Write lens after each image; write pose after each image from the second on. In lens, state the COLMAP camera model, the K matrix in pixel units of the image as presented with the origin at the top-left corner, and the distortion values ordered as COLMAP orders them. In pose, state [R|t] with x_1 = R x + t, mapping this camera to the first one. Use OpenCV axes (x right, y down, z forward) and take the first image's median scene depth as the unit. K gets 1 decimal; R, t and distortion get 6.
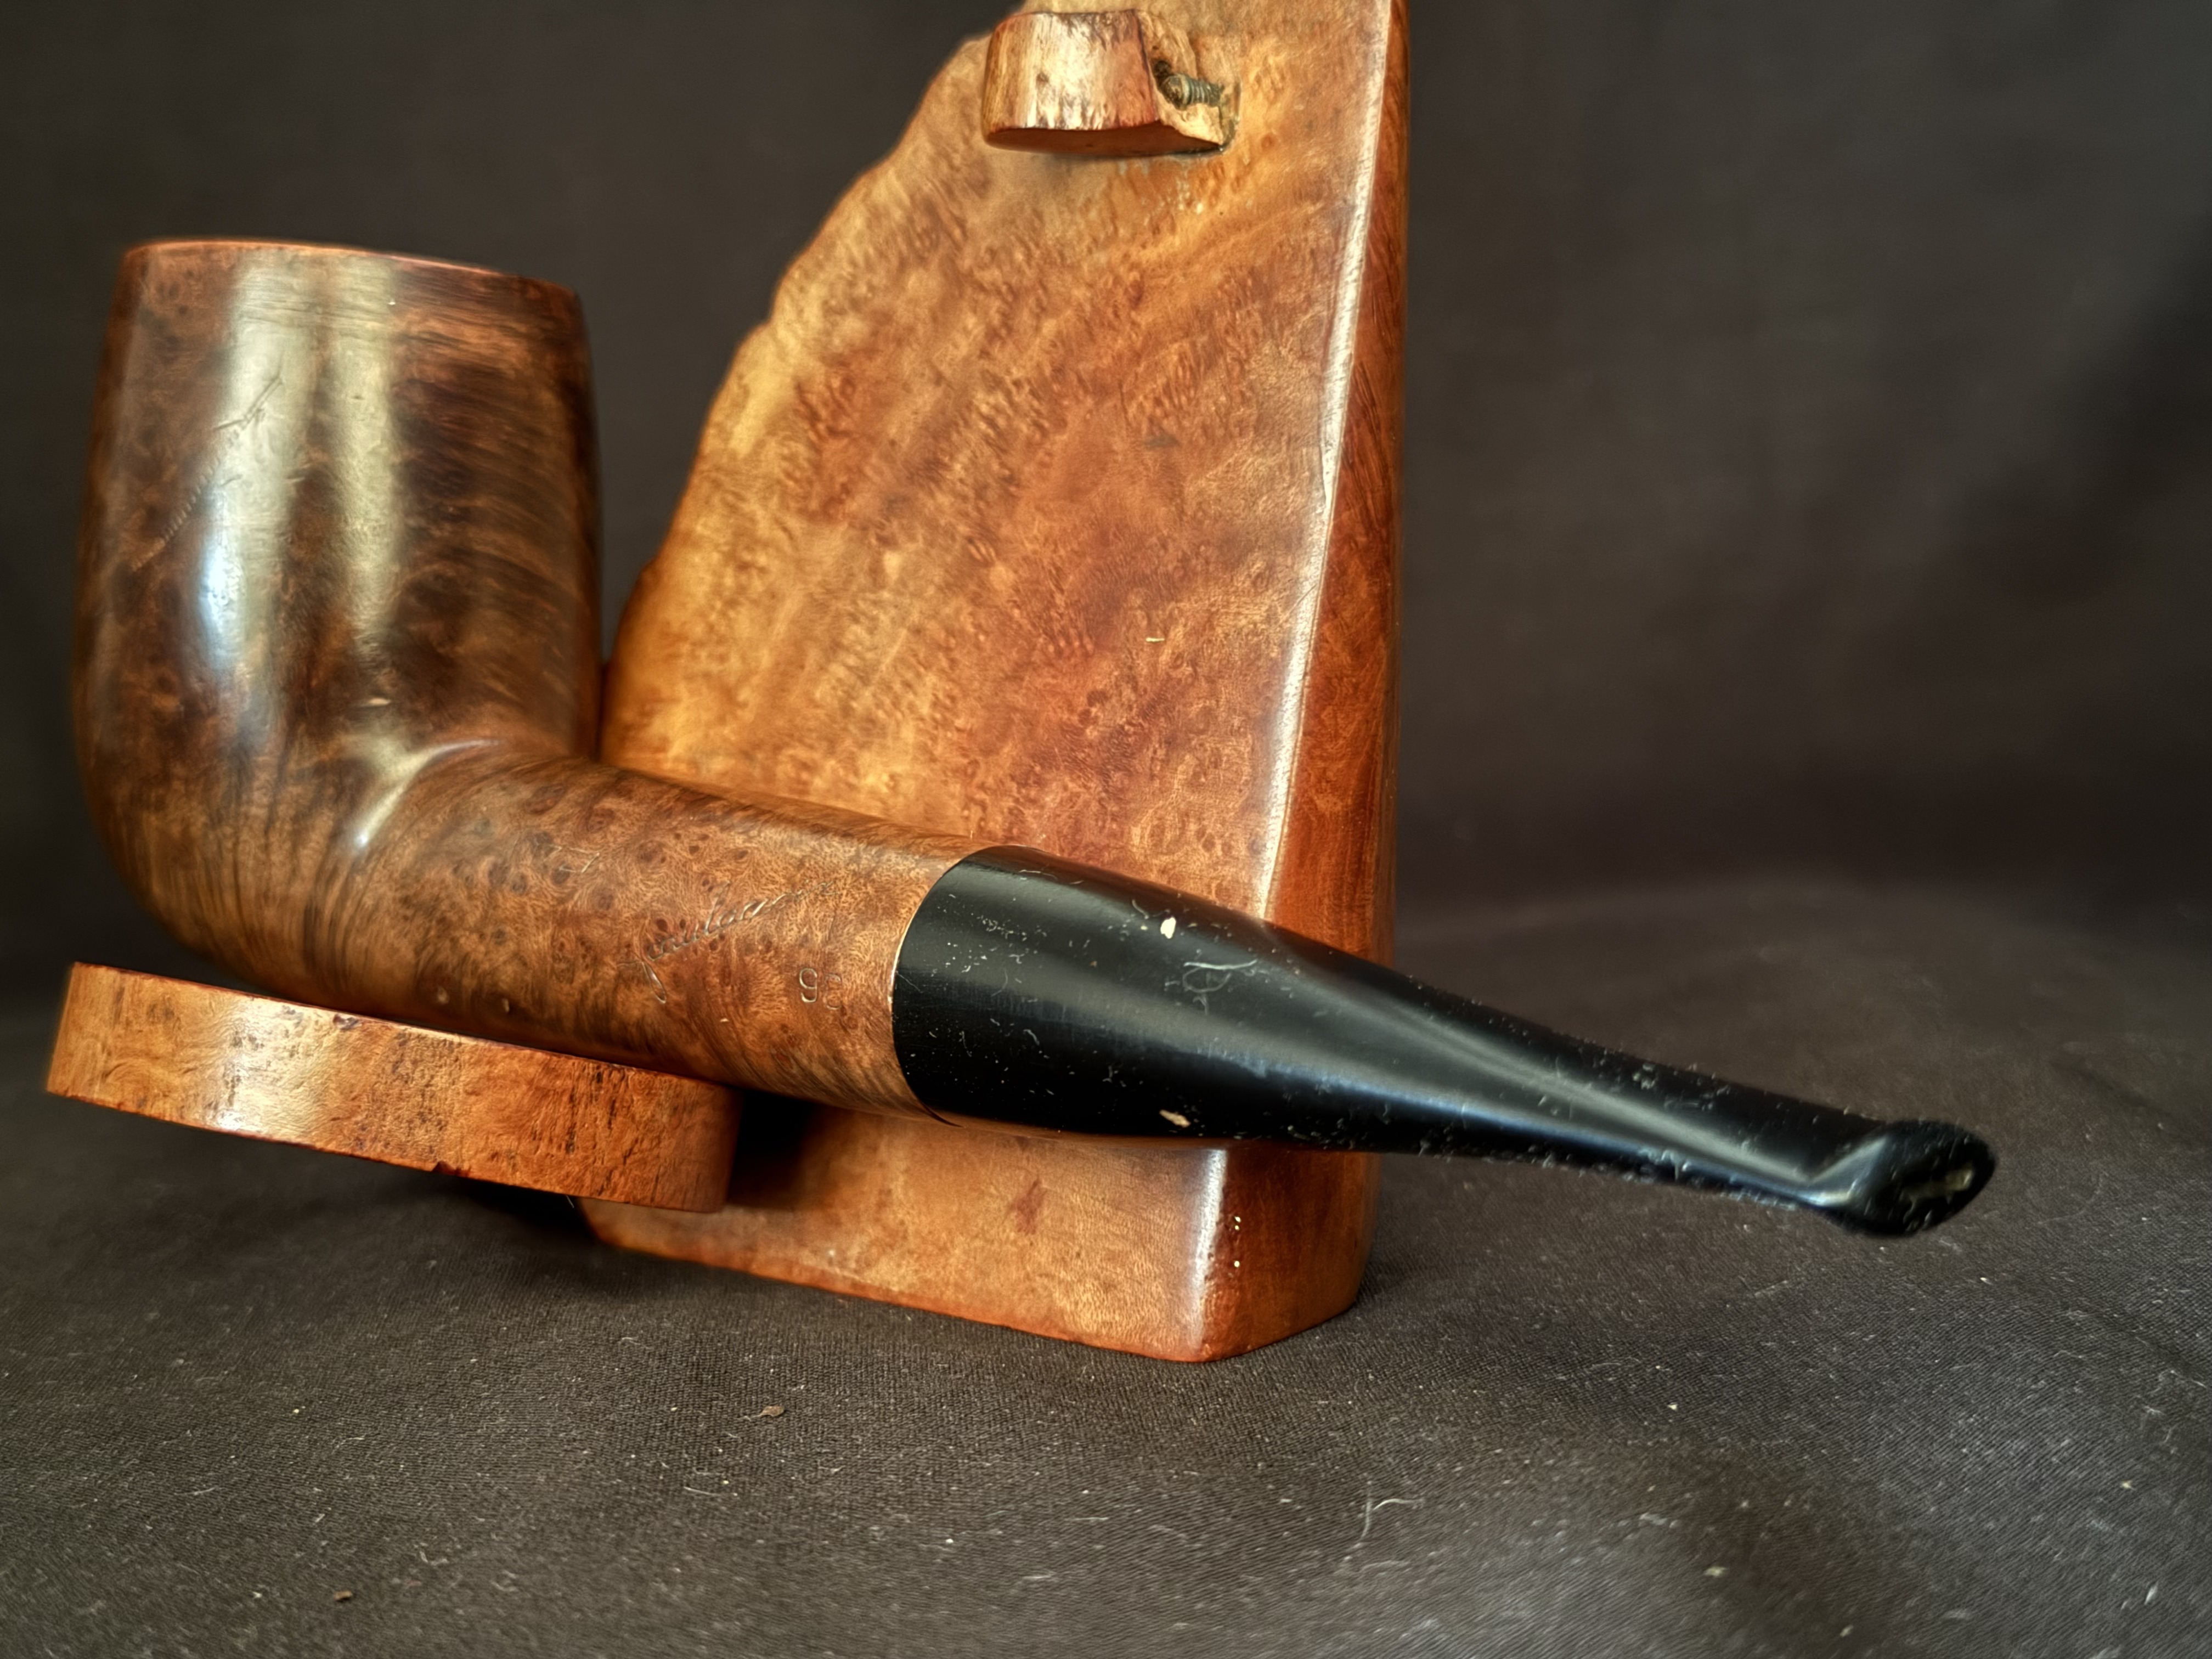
lens RADIAL K [[3230.1, 0, 1106.0], [0, 3230.1, 829.5], [0, 0, 1]] dist [0.111267, -0.020685]
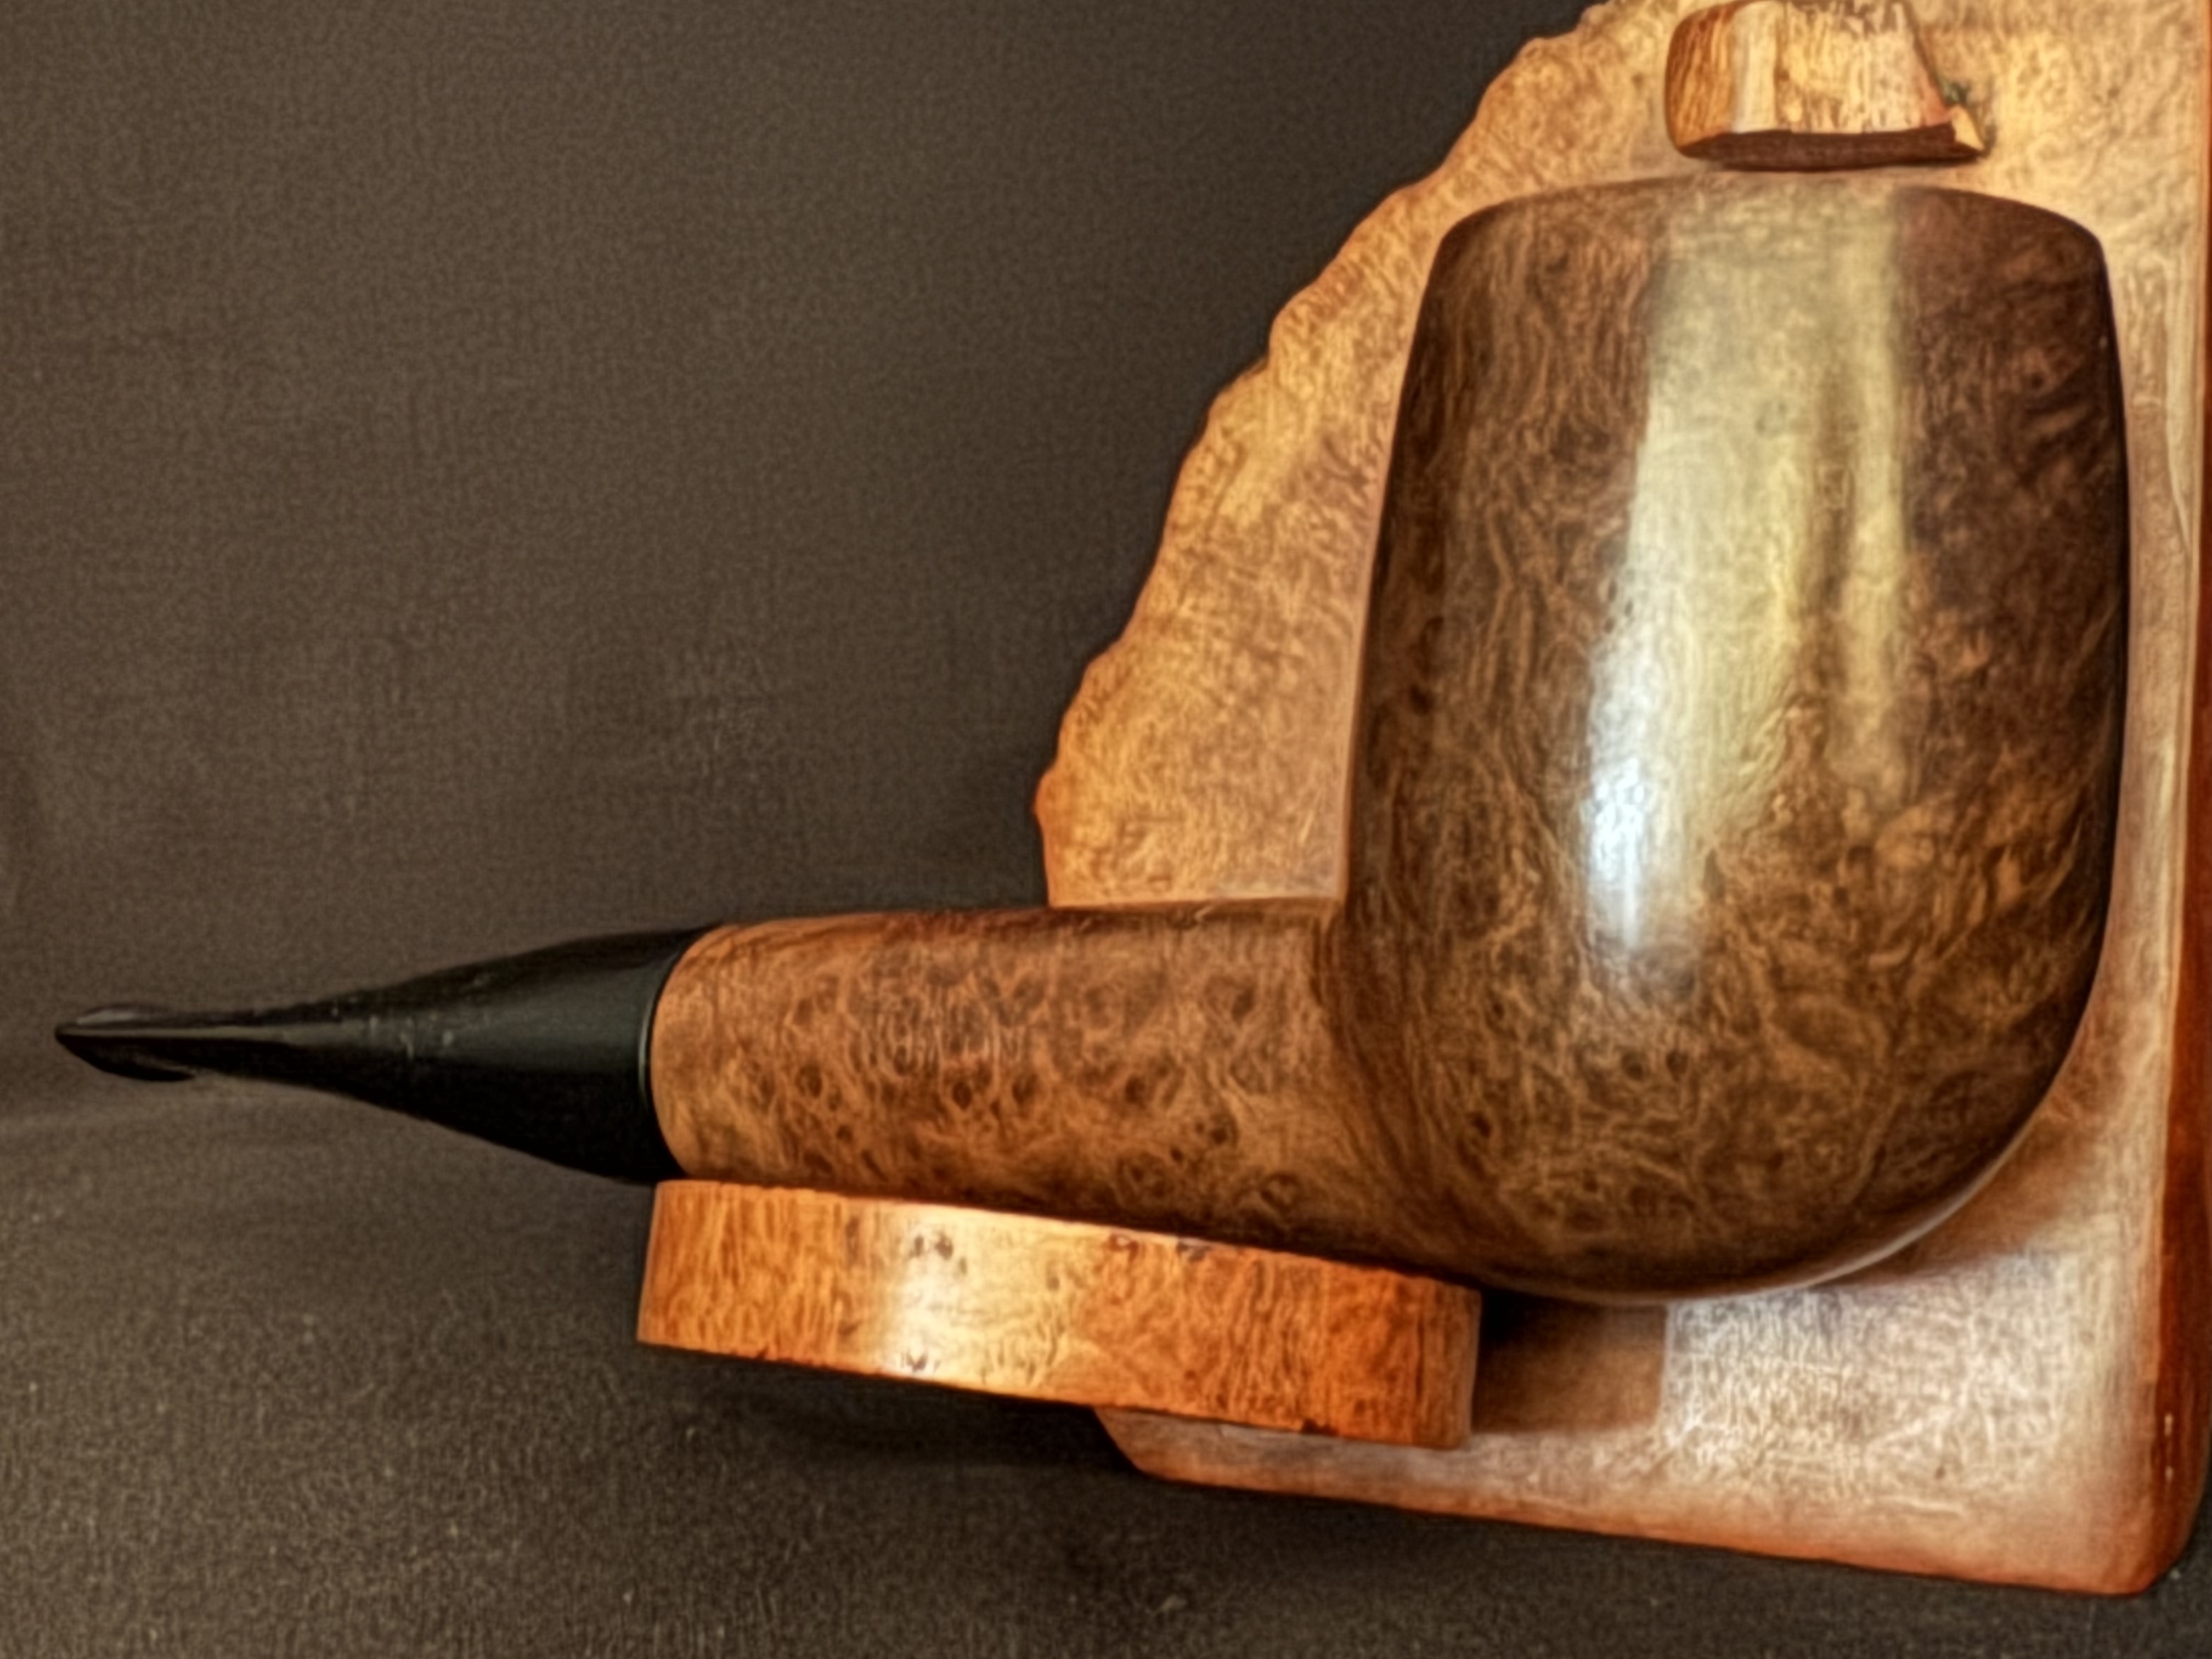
lens RADIAL K [[3165.6, 0, 918.7], [0, 3165.6, 839.1], [0, 0, 1]] dist [0.017461, 0.015668]
pose [[0.975571, -0.032843, 0.217216, -0.423144], [0.036702, 0.999232, -0.013751, -0.029027], [-0.216598, 0.021387, 0.976027, 0.245379]]
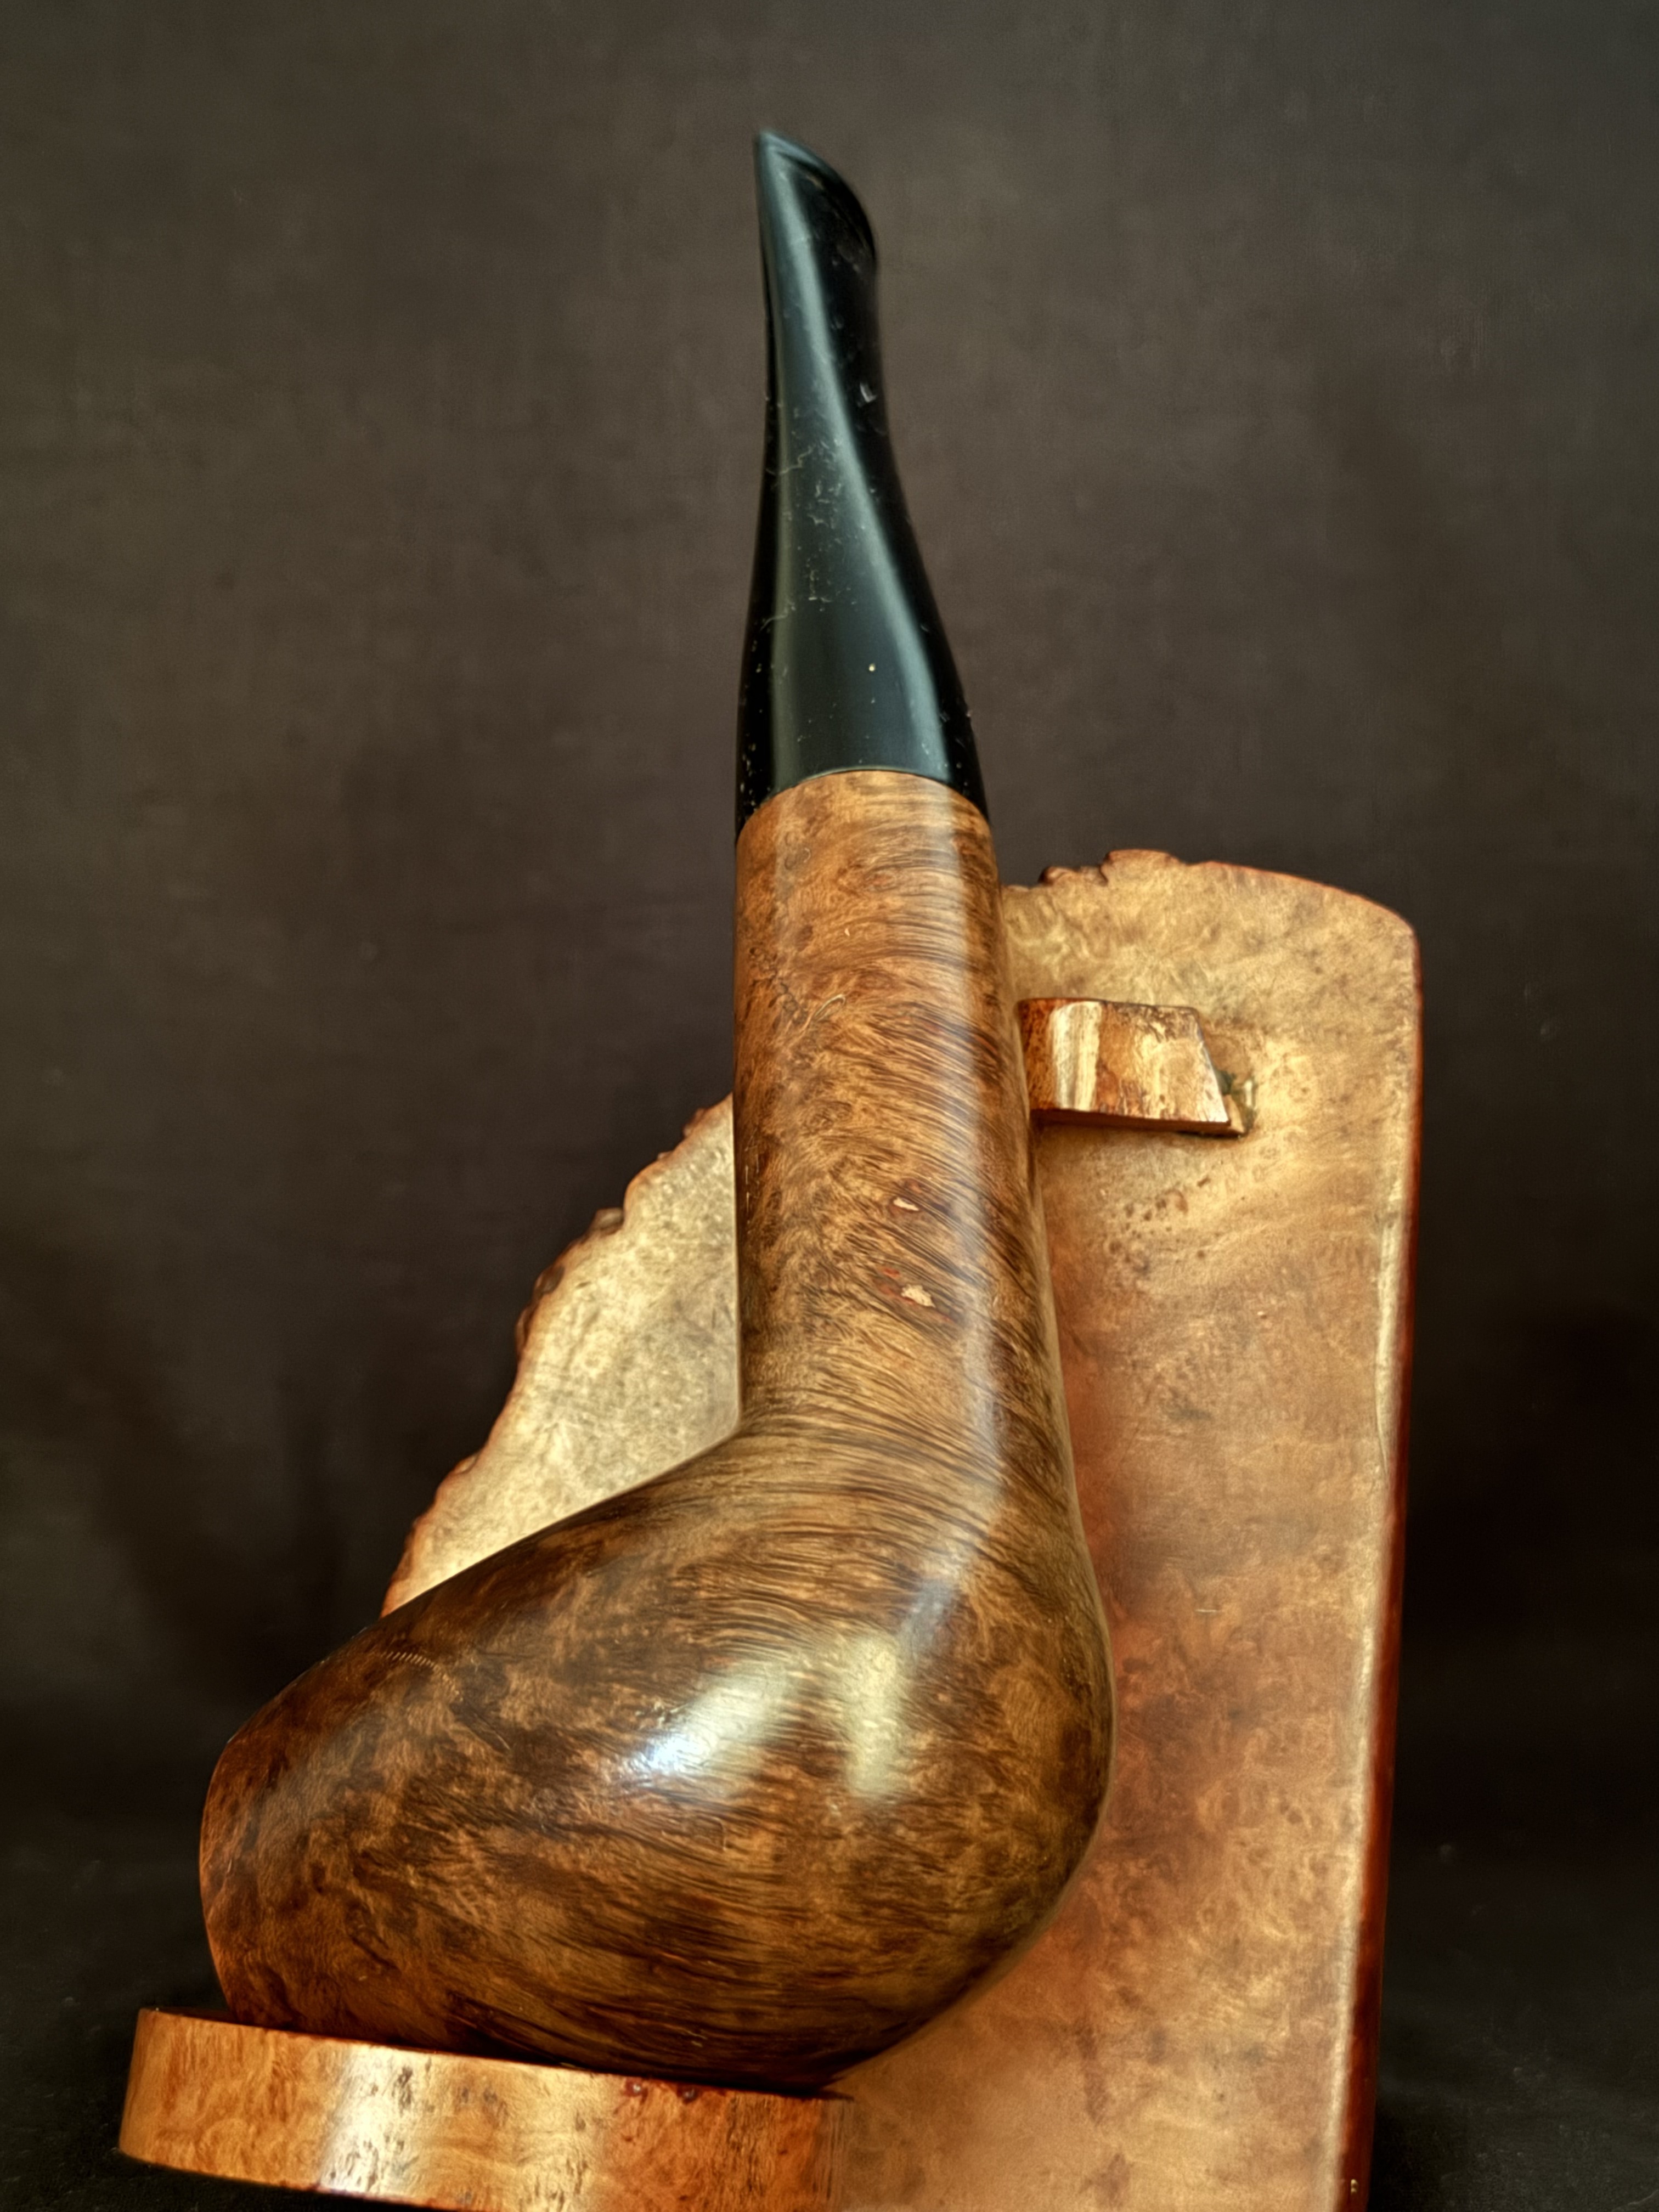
lens RADIAL K [[3992.5, 0, 783.4], [0, 3992.5, 1106.3], [0, 0, 1]] dist [0.024717, 0.382049]
pose [[0.844287, 0.021445, 0.535462, -0.777672], [-0.011695, 0.999698, -0.021597, -0.188979], [-0.535764, 0.011972, 0.844283, -0.011967]]
